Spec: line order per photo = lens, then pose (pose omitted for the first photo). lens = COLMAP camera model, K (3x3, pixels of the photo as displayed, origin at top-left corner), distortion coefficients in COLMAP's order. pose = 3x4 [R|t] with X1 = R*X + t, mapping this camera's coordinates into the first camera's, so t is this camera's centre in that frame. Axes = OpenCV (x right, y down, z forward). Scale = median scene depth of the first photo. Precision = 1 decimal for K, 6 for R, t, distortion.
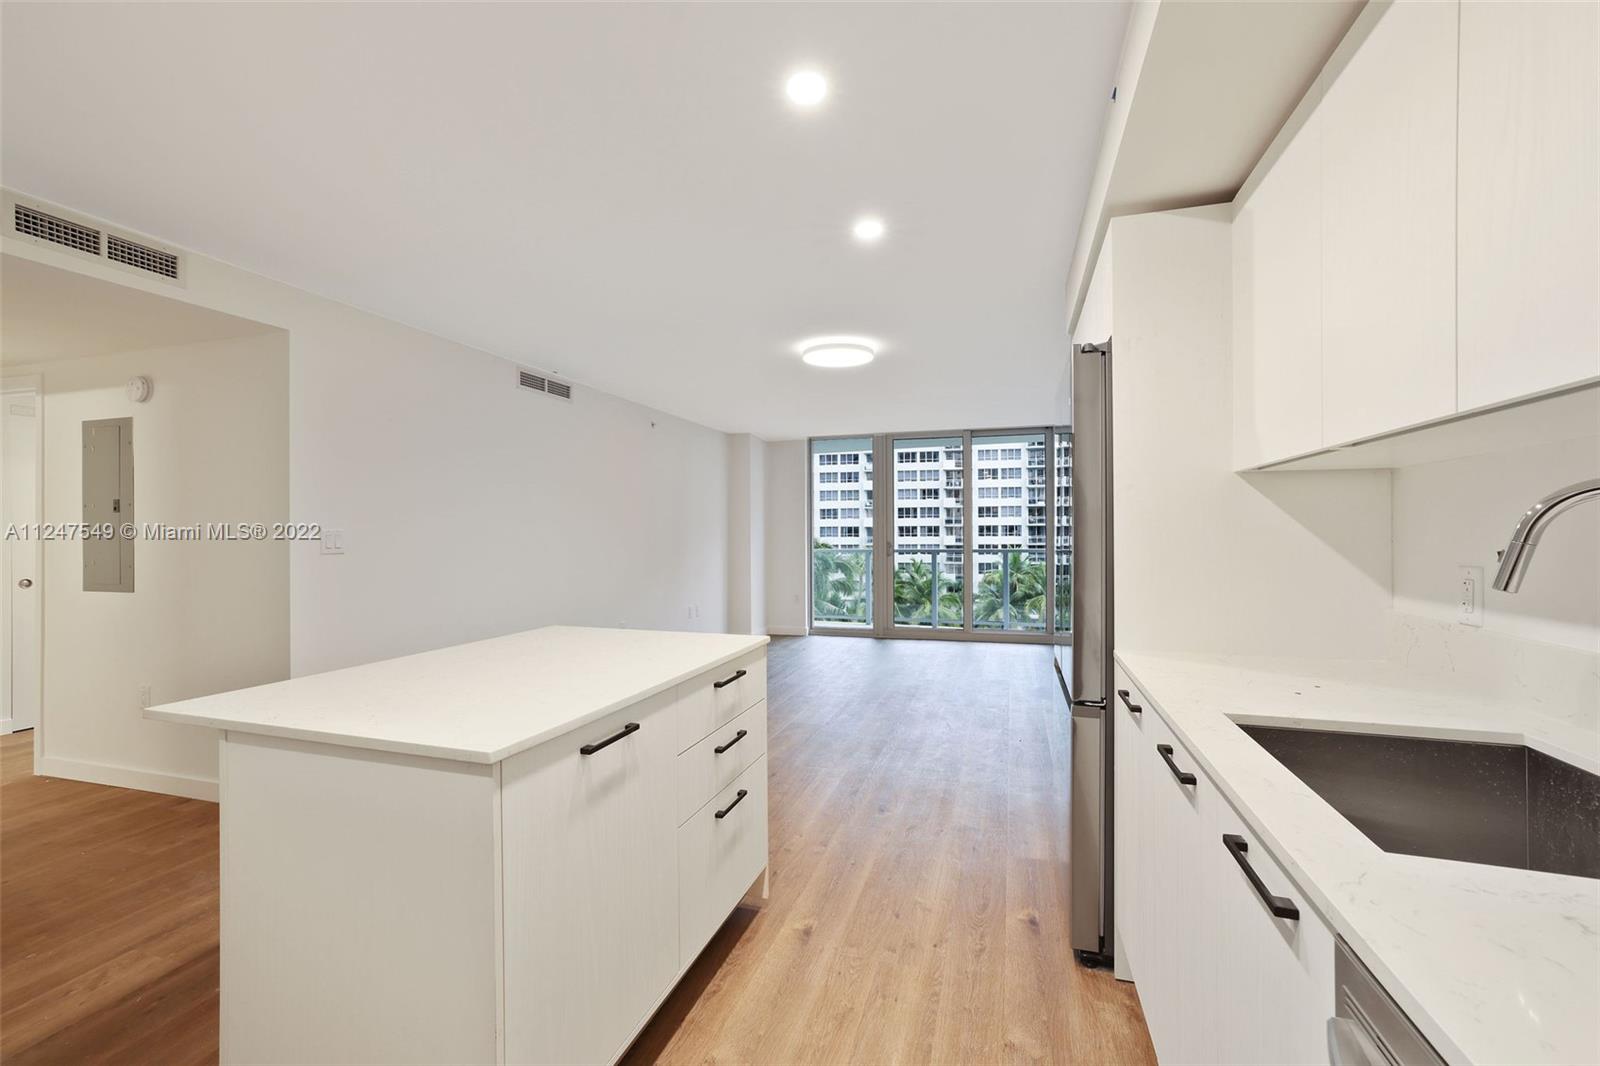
lens RADIAL K [[685.6, 0, 802.3], [0, 685.6, 555.2], [0, 0, 1]] dist [-0.045592, 0.014701]
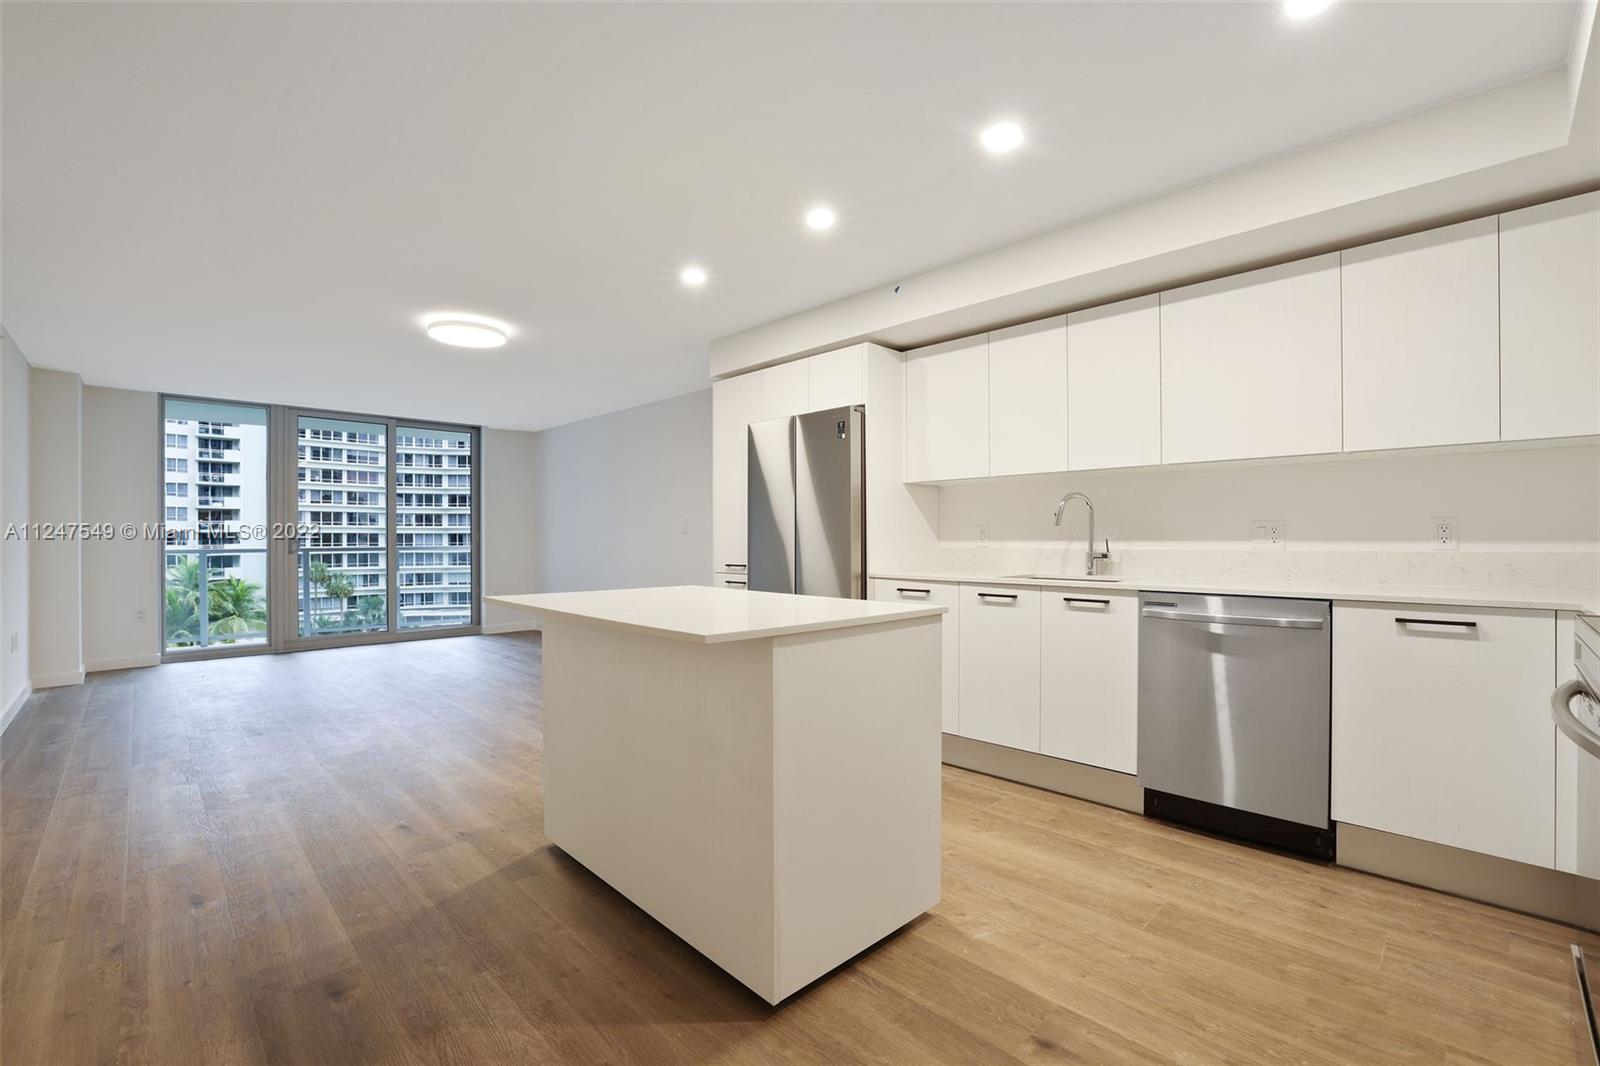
lens RADIAL K [[691.6, 0, 795.2], [0, 691.6, 539.8], [0, 0, 1]] dist [-0.048296, 0.015016]
pose [[0.480946, 0.002953, 0.876745, -1.025435], [0.029145, 0.999388, -0.019354, 0.060605], [-0.876266, 0.034861, 0.480566, 0.185616]]
